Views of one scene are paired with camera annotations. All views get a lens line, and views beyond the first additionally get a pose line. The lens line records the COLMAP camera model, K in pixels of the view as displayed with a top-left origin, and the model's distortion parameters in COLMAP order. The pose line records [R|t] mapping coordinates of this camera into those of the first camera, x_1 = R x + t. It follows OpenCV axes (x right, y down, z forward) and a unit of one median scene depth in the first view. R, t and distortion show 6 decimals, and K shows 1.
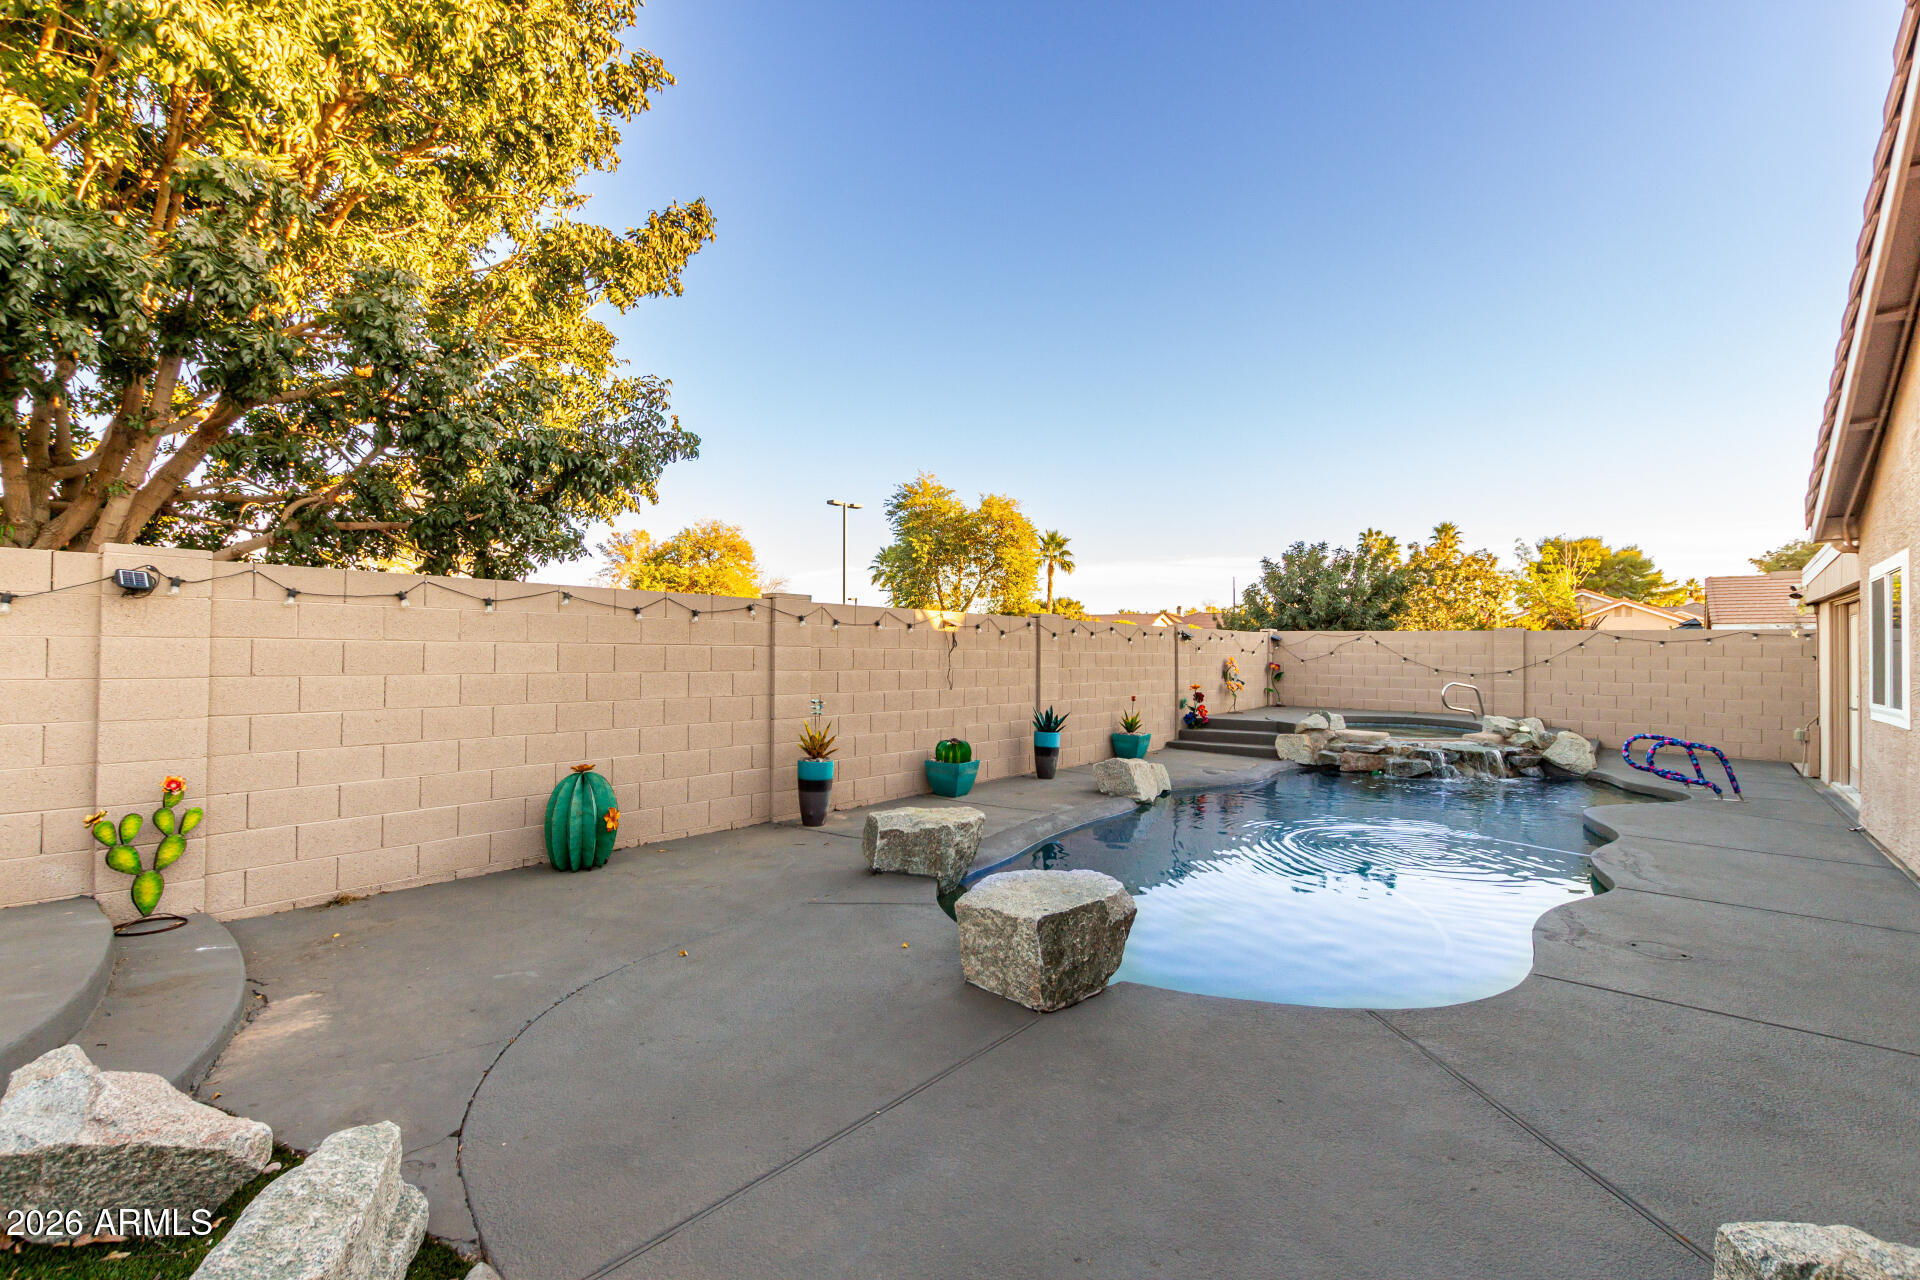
lens RADIAL K [[878.3, 0, 960.0], [0, 878.3, 640.0], [0, 0, 1]] dist [0.003459, 0.000175]
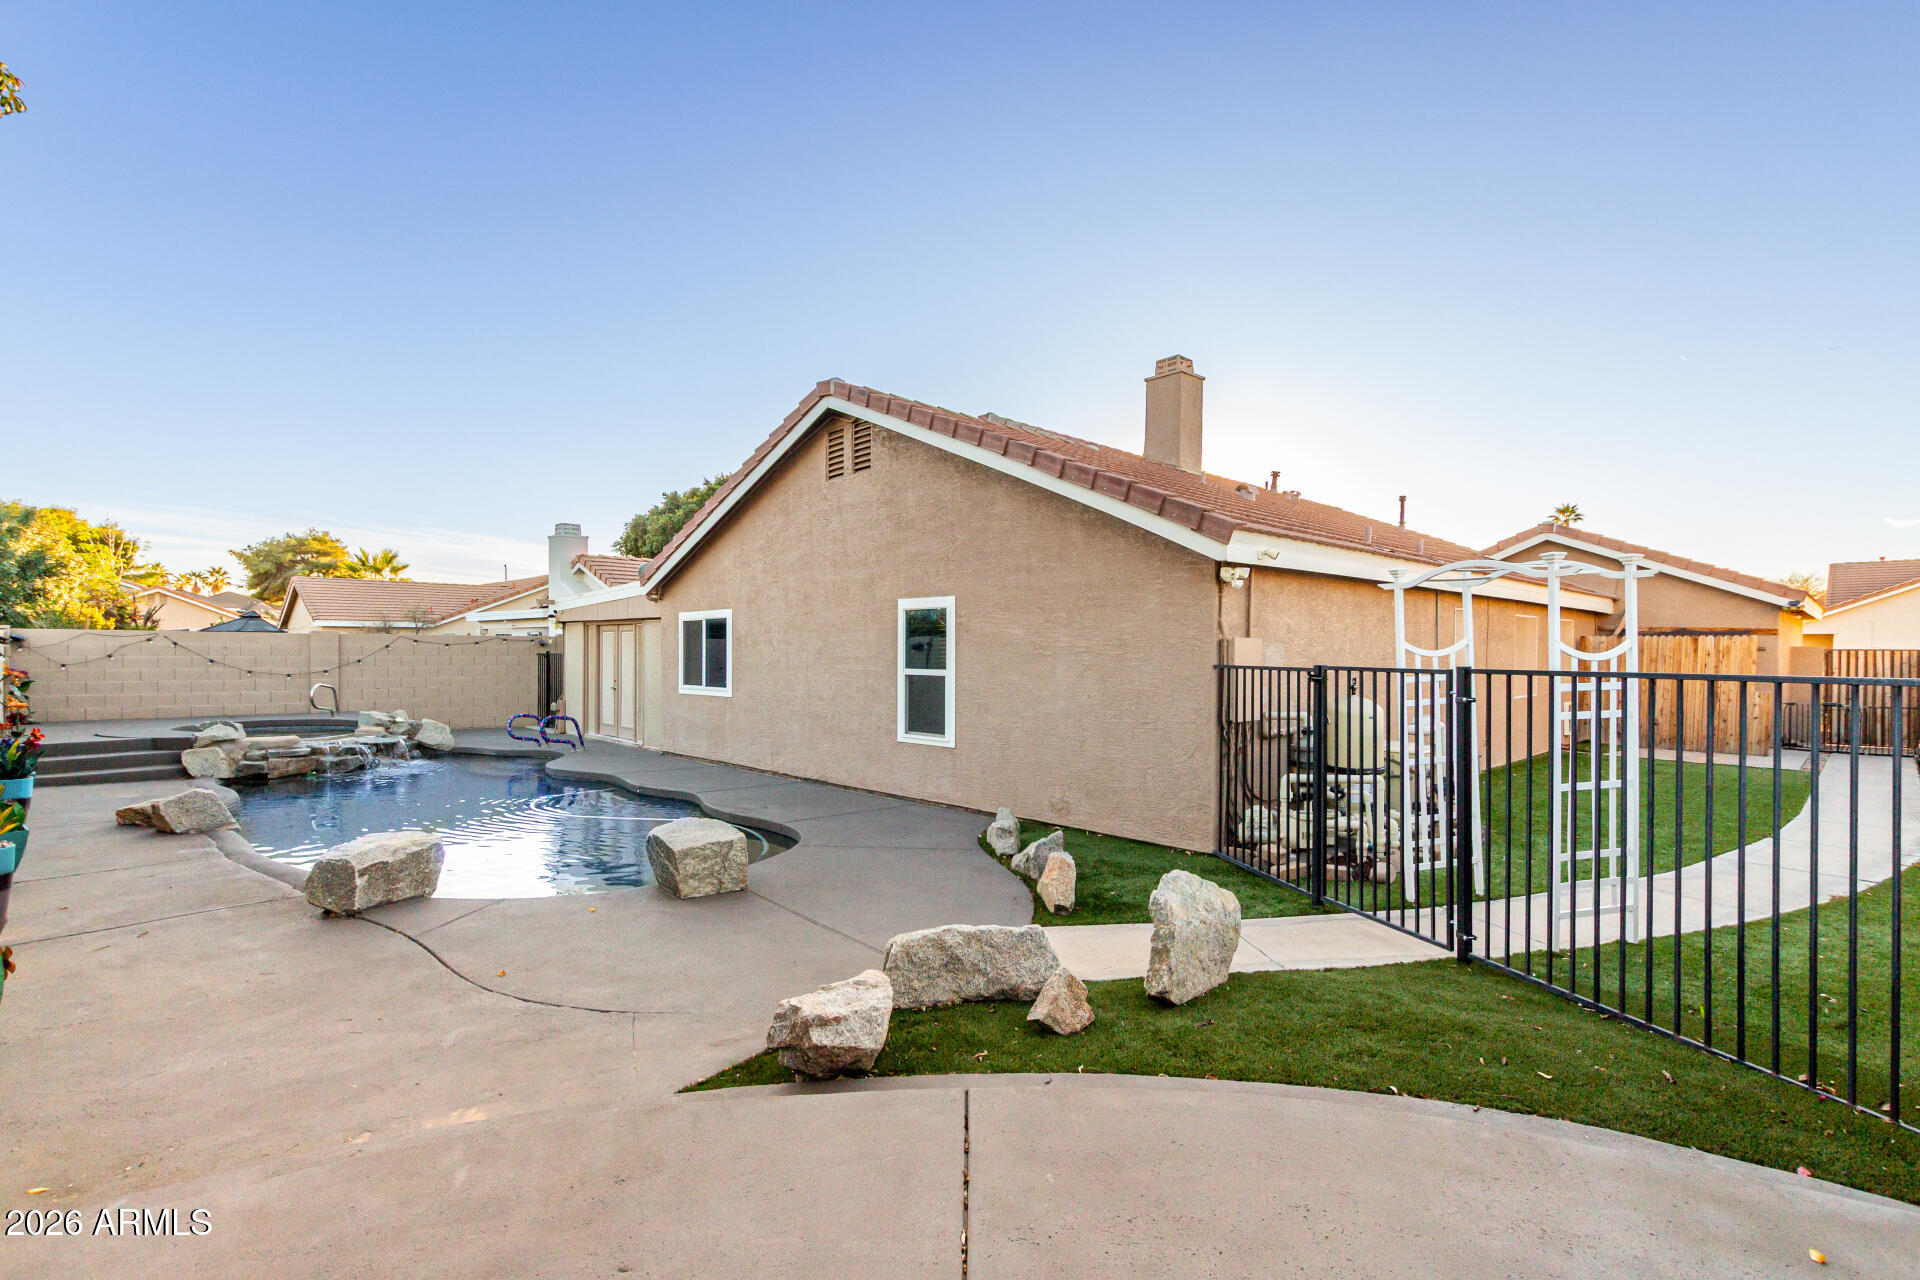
lens RADIAL K [[878.3, 0, 960.0], [0, 878.3, 640.0], [0, 0, 1]] dist [0.003459, 0.000175]
pose [[0.112414, 0.001997, 0.993659, -0.451211], [-0.019314, 0.999813, 0.000175, -0.021983], [-0.993474, -0.019211, 0.112432, 0.111004]]
